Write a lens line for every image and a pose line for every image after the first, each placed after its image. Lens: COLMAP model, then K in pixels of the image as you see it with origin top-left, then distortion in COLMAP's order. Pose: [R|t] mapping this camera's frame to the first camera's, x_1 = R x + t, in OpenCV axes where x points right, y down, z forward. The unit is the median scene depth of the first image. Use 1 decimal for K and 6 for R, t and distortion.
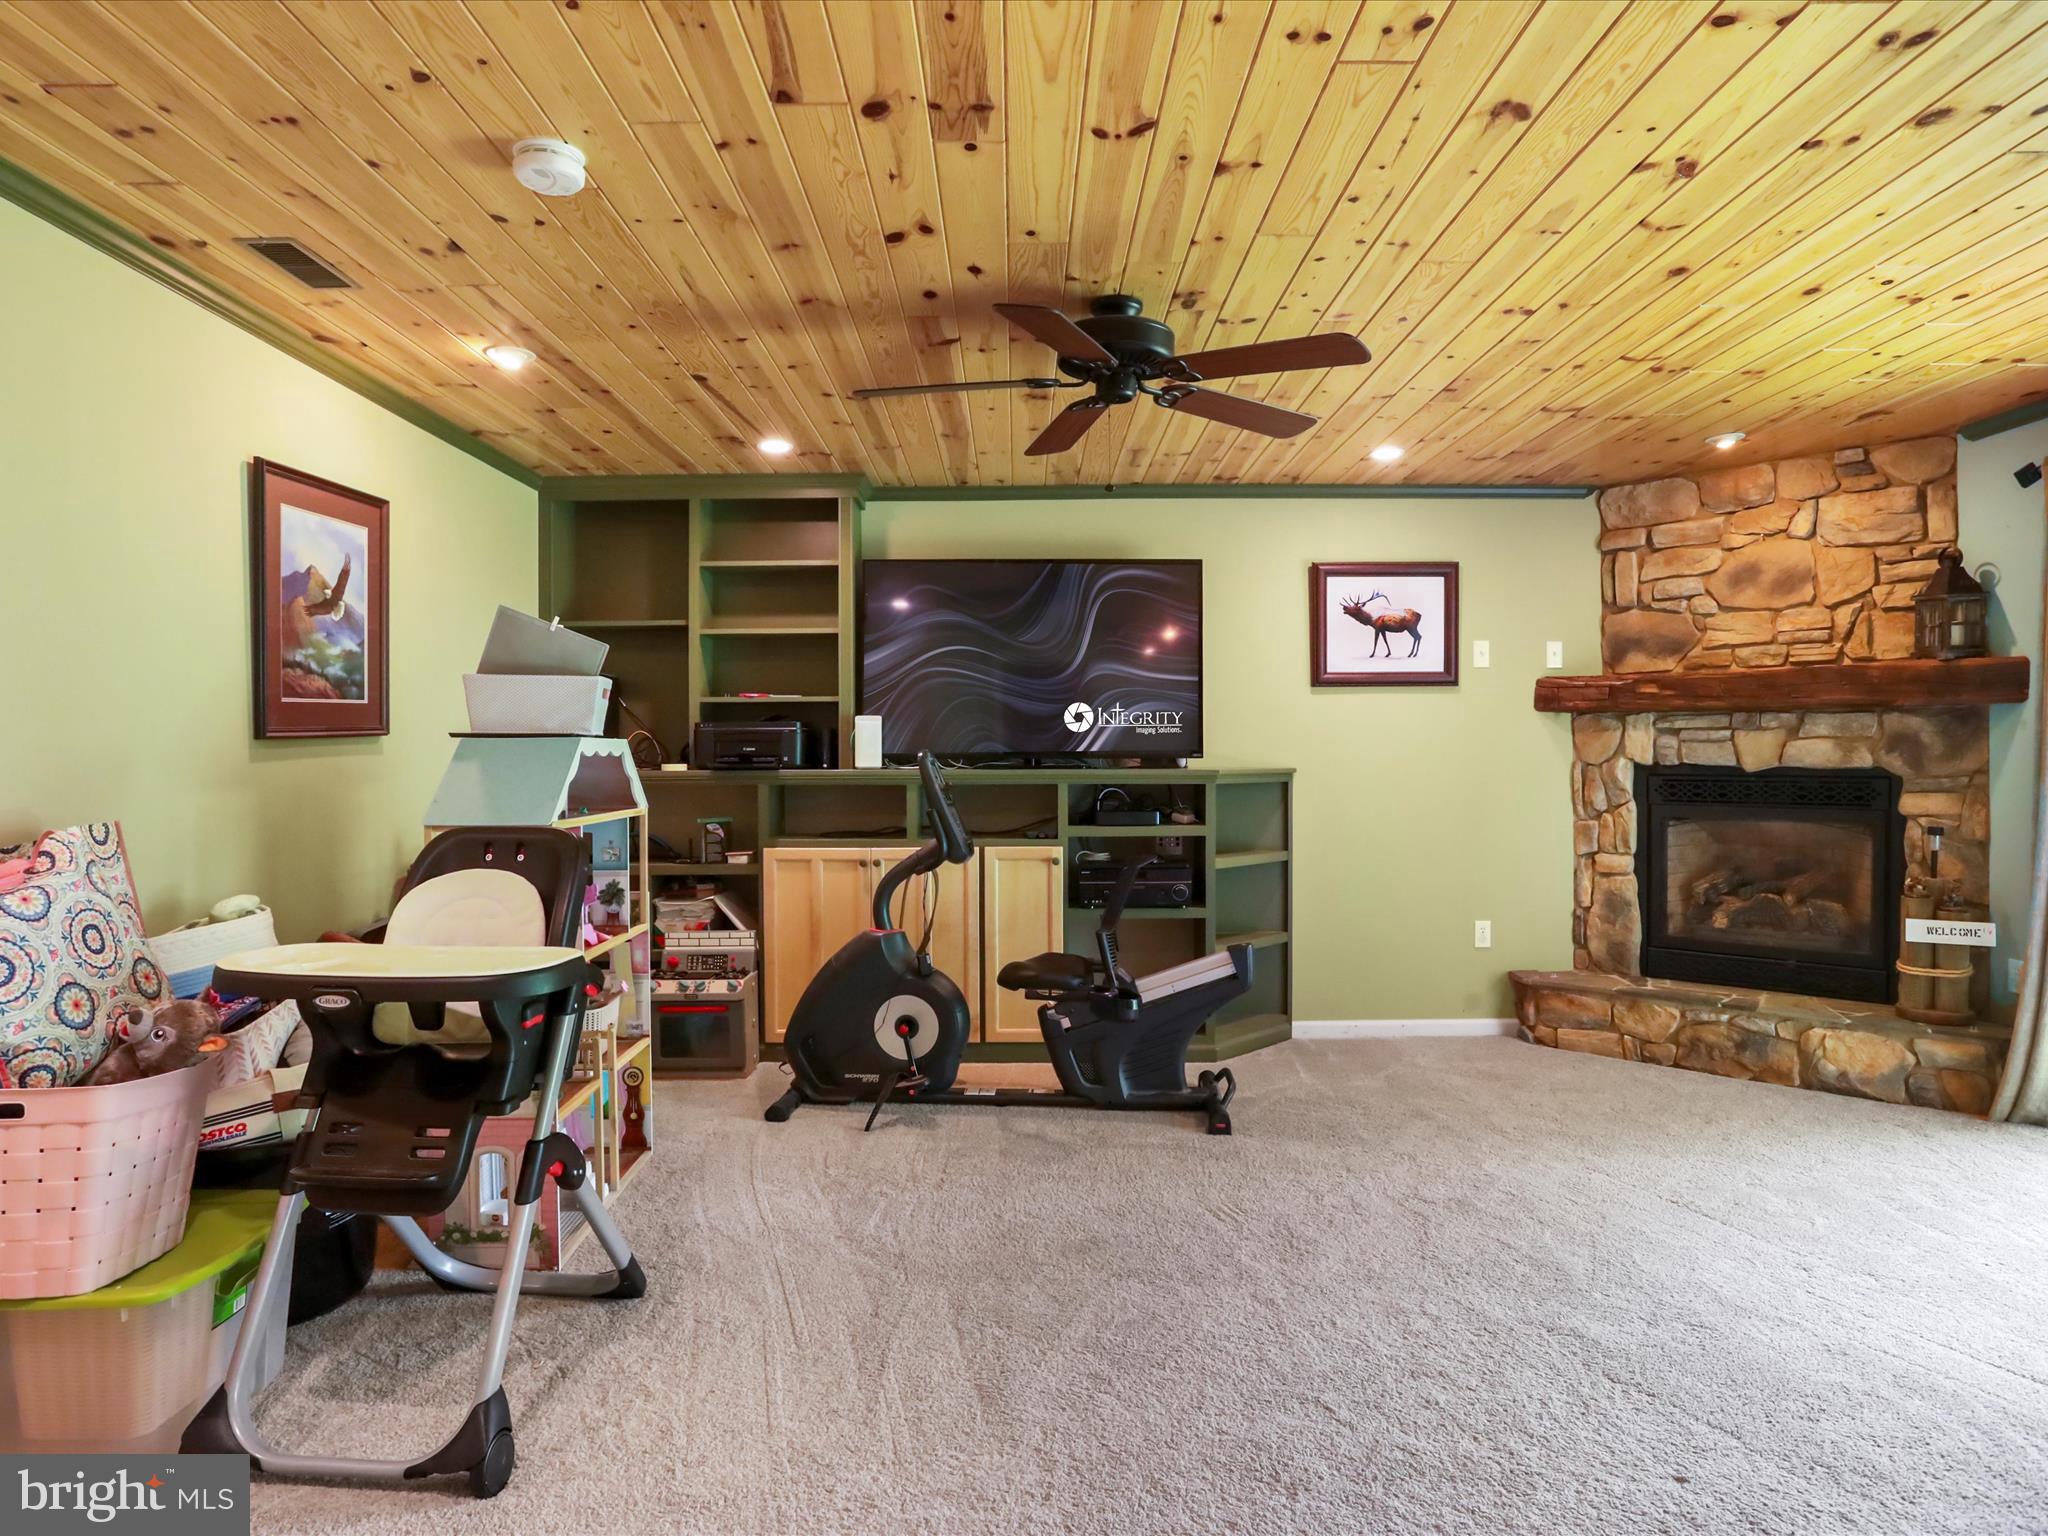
lens RADIAL K [[1204.4, 0, 1024.8], [0, 1204.4, 747.8], [0, 0, 1]] dist [-0.055927, 0.037882]
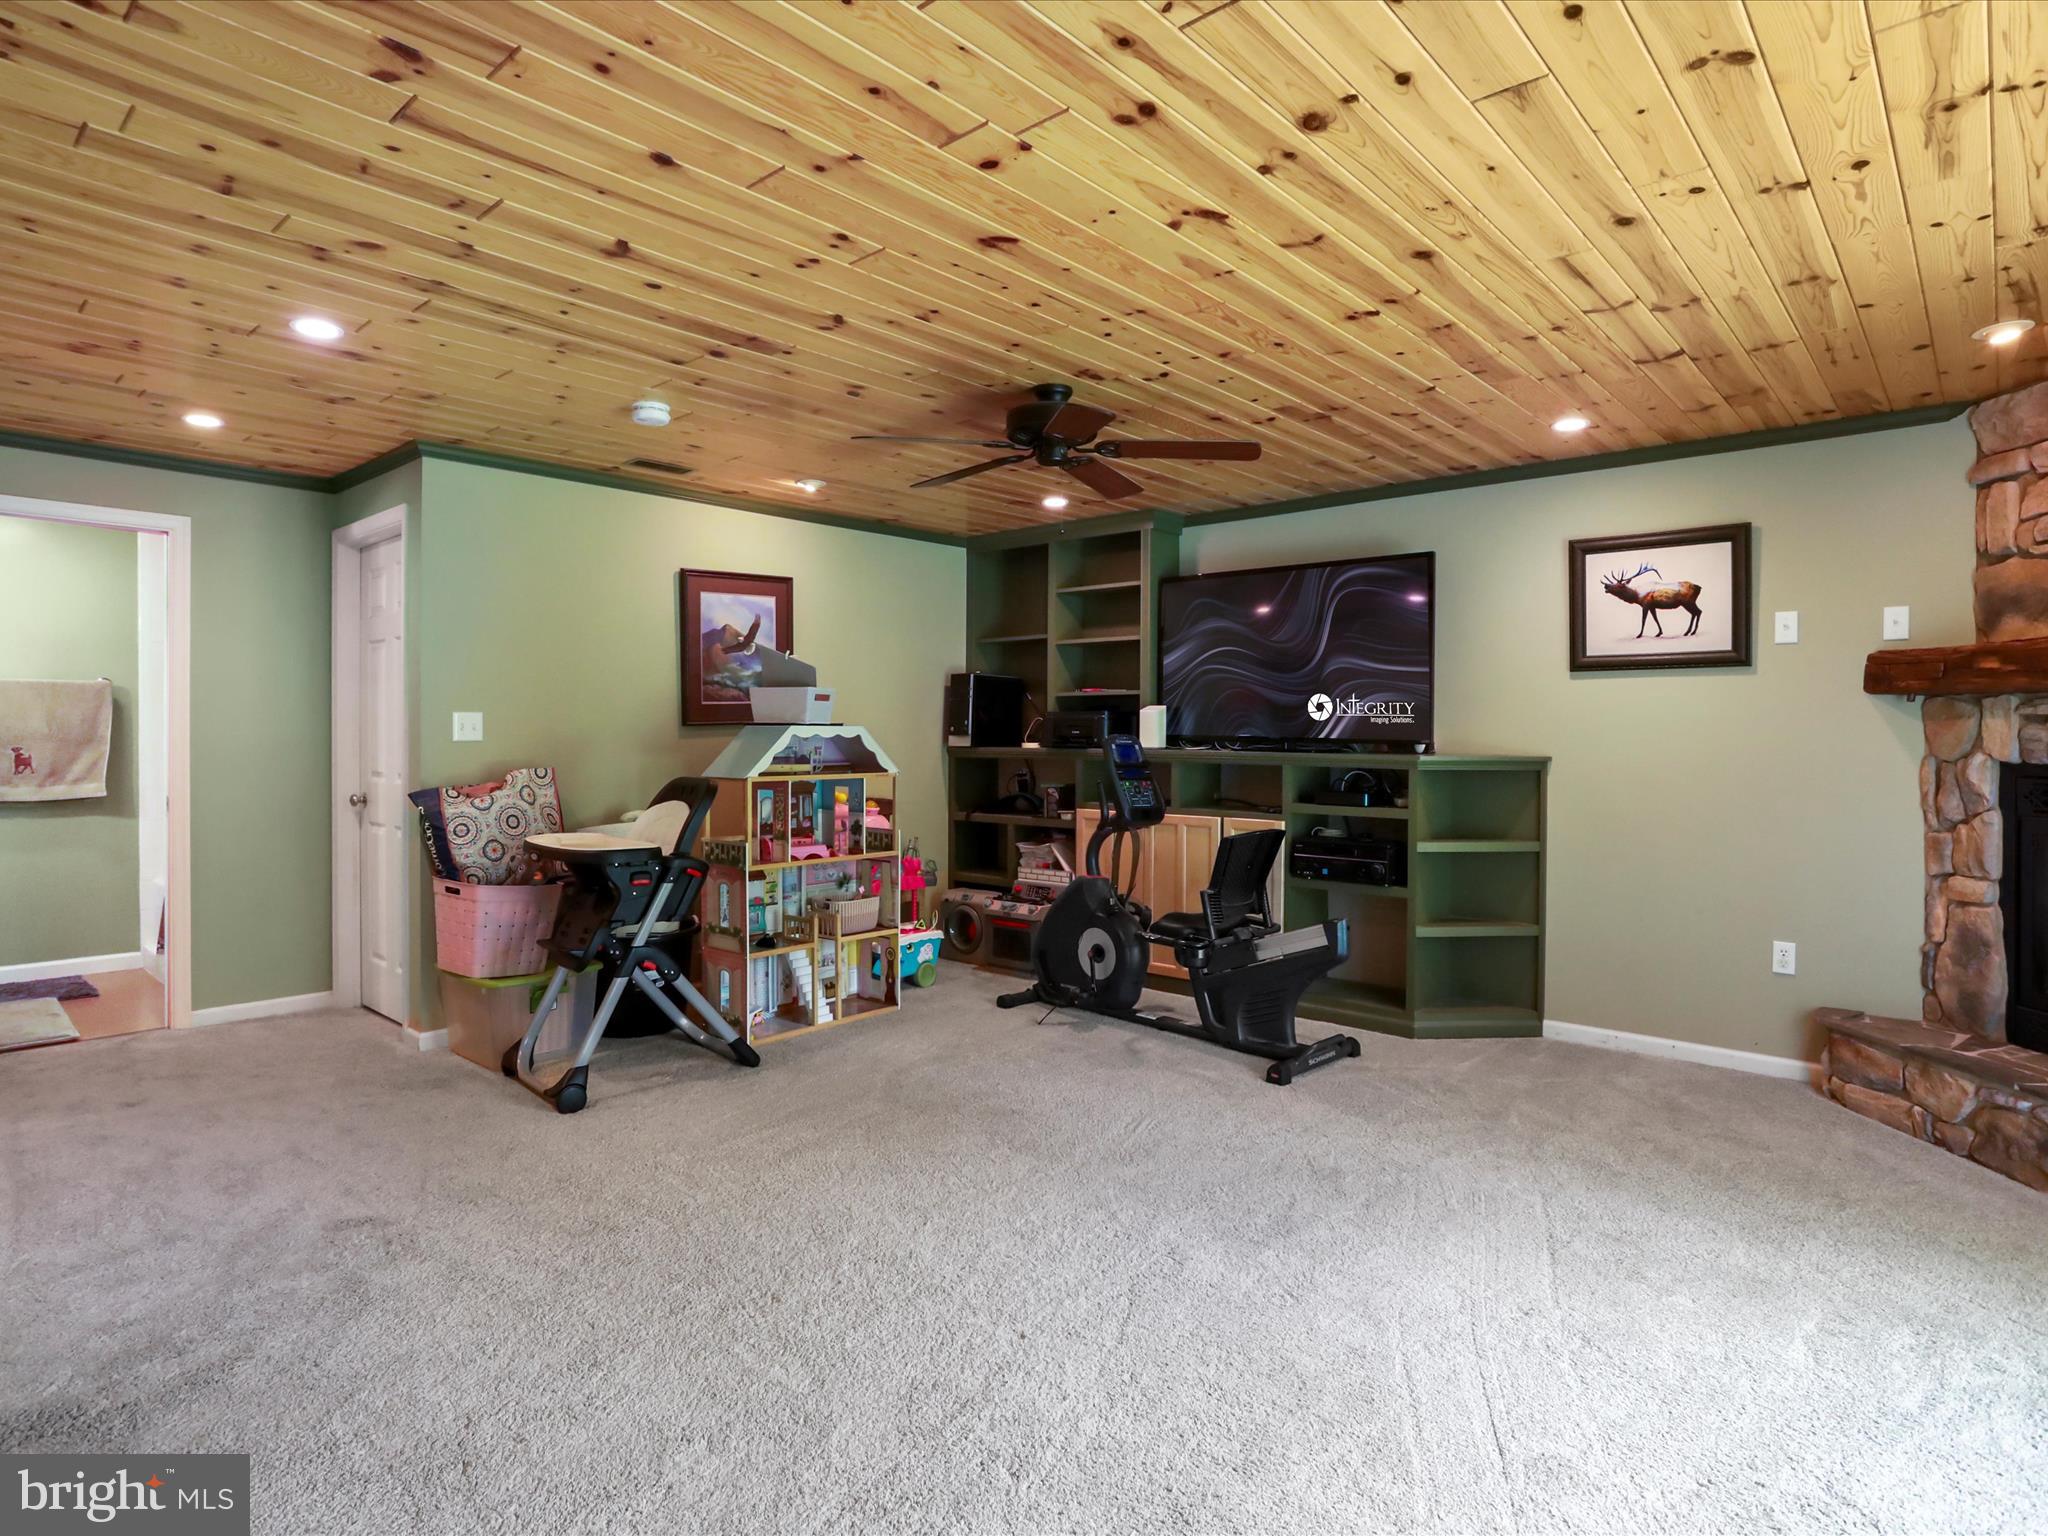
lens RADIAL K [[1135.8, 0, 1026.2], [0, 1135.8, 732.7], [0, 0, 1]] dist [-0.057541, 0.041554]
pose [[0.737758, 0.009393, -0.675000, 0.550149], [-0.004397, 0.999949, 0.009110, -0.009226], [0.675051, -0.003753, 0.737761, 0.055979]]
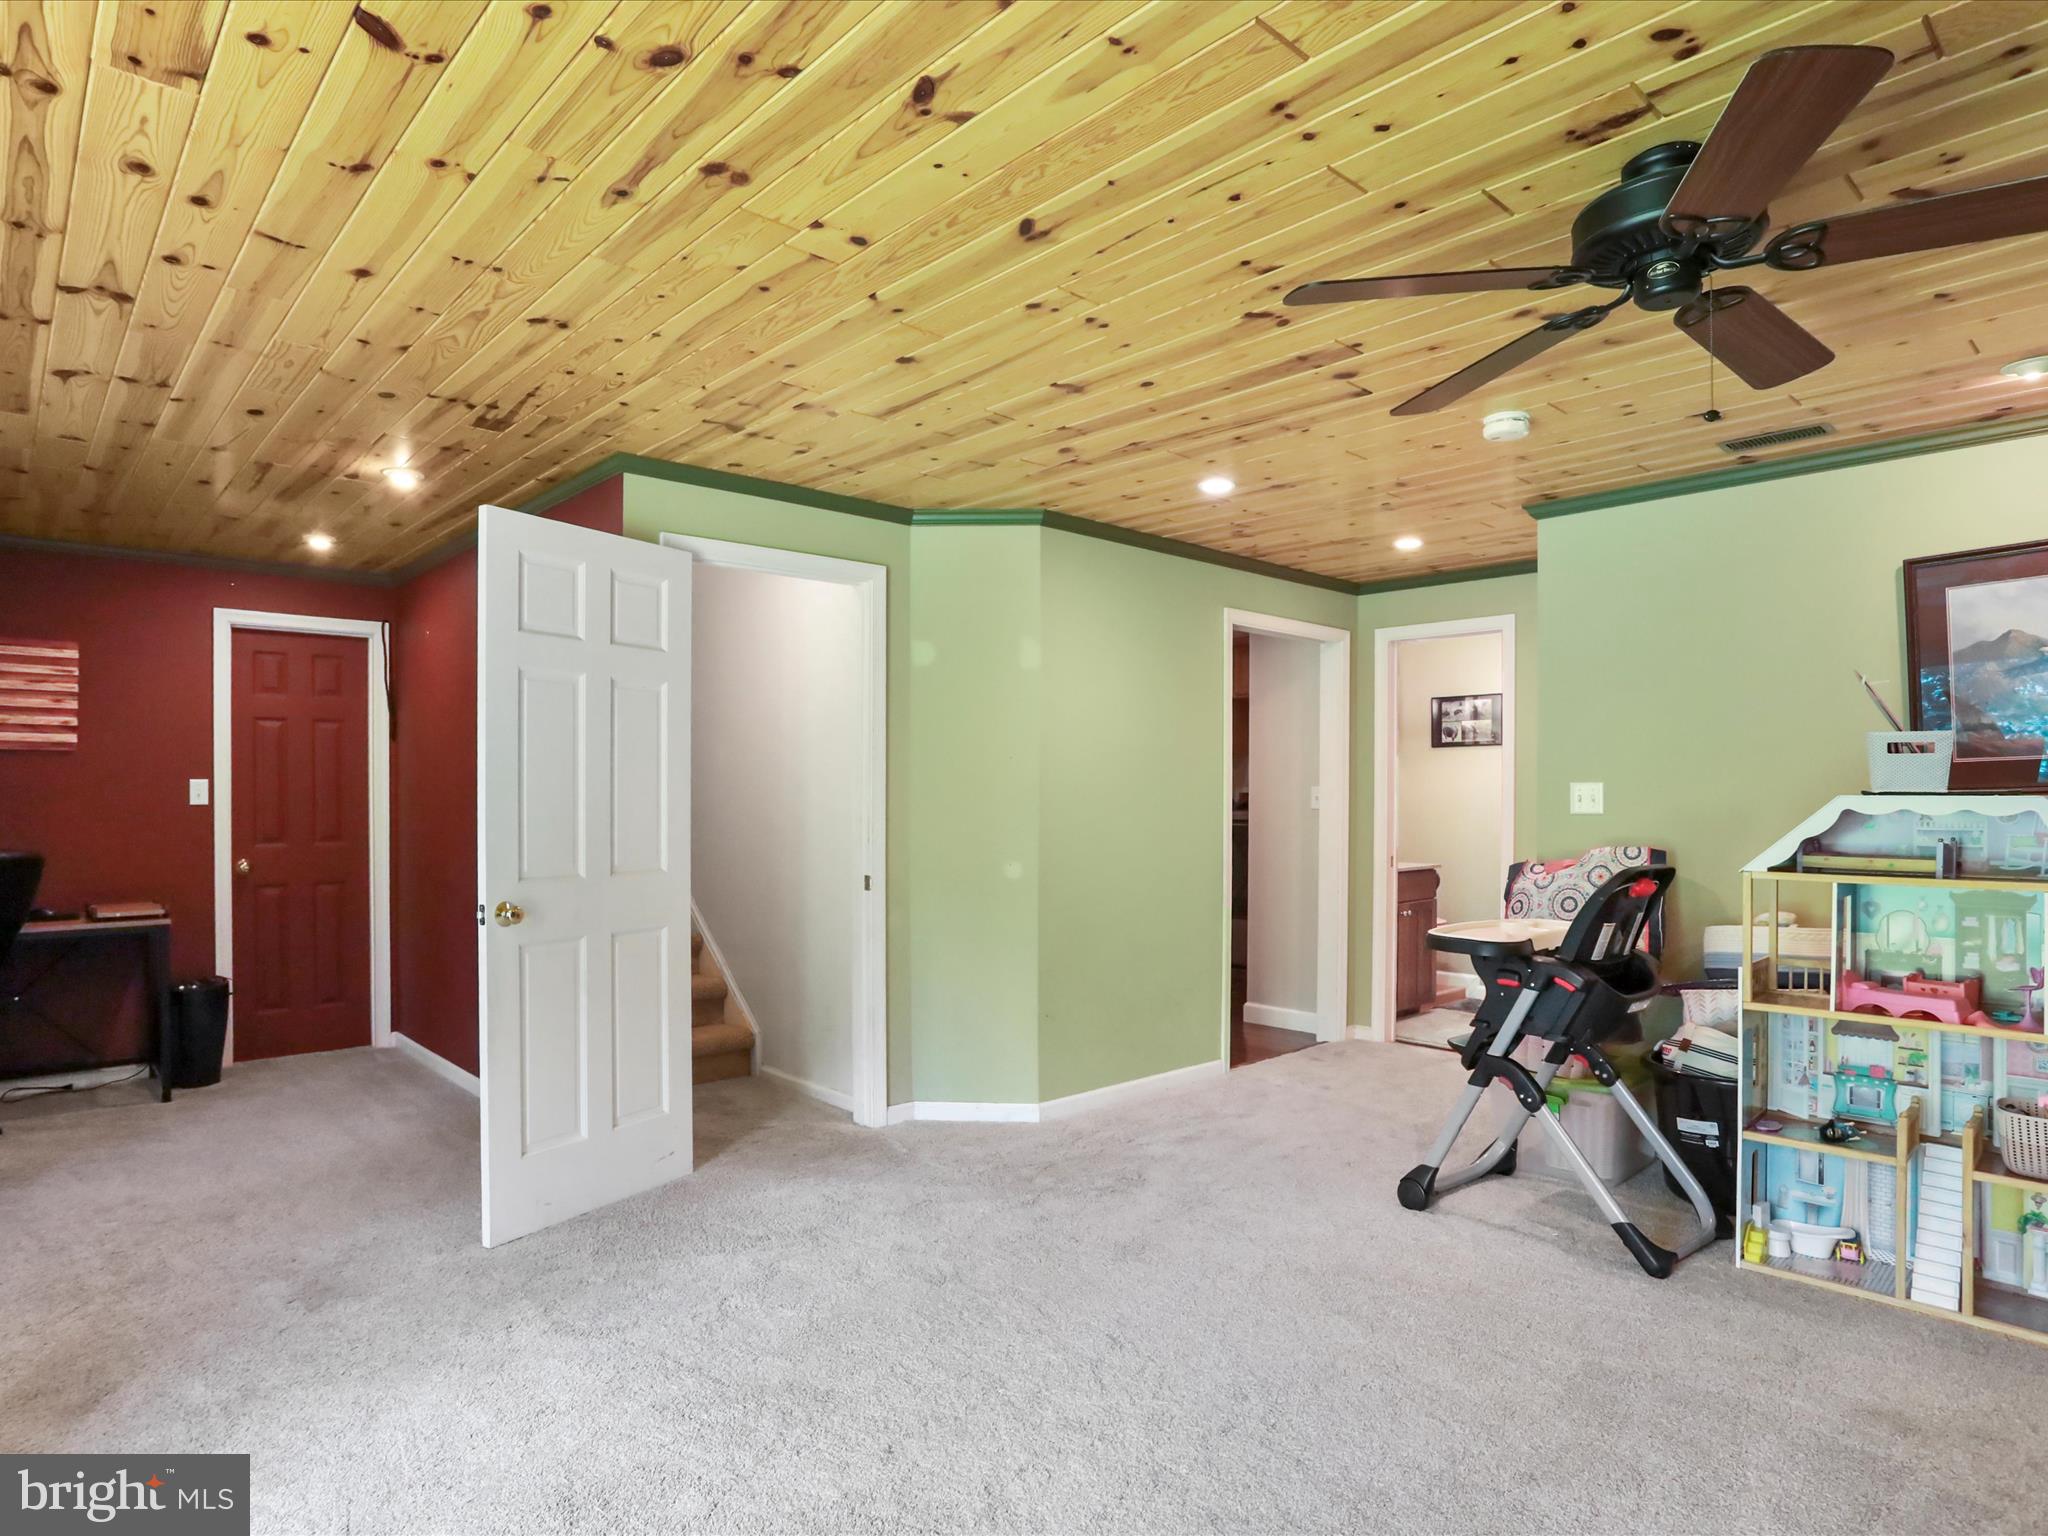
lens RADIAL K [[1173.8, 0, 989.4], [0, 1173.8, 792.3], [0, 0, 1]] dist [-0.005394, -0.000195]
pose [[-0.752193, -0.000772, -0.658942, 0.506951], [0.004263, 0.999973, -0.006038, -0.005066], [0.658929, -0.007351, -0.752169, 0.787736]]
